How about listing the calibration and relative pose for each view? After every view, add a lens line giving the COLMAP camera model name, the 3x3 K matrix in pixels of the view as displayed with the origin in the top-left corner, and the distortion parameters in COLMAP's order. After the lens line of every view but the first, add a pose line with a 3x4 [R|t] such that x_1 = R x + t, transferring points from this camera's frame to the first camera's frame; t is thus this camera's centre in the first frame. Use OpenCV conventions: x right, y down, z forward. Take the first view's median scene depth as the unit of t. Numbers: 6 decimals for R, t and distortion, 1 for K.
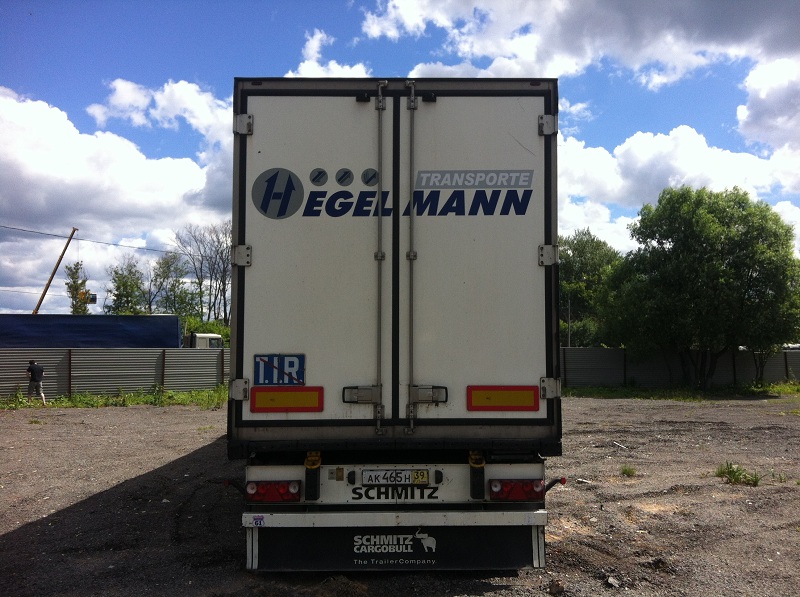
lens RADIAL K [[748.3, 0, 400.0], [0, 748.3, 298.5], [0, 0, 1]] dist [0.120054, -0.372838]
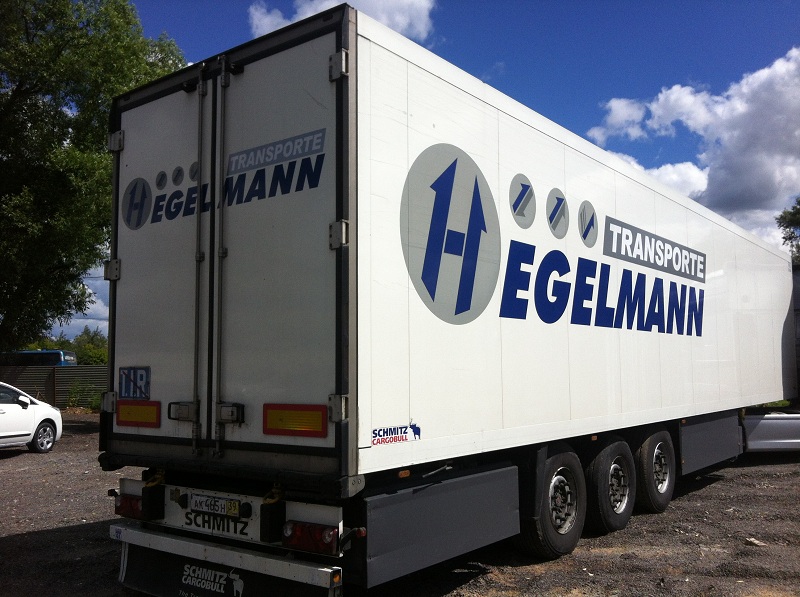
lens RADIAL K [[748.3, 0, 400.0], [0, 748.3, 298.5], [0, 0, 1]] dist [0.120054, -0.372838]
pose [[0.781906, -0.063216, -0.620183, 0.727841], [0.059817, 0.997863, -0.026299, 0.031630], [0.620520, -0.016534, 0.784016, 0.444139]]
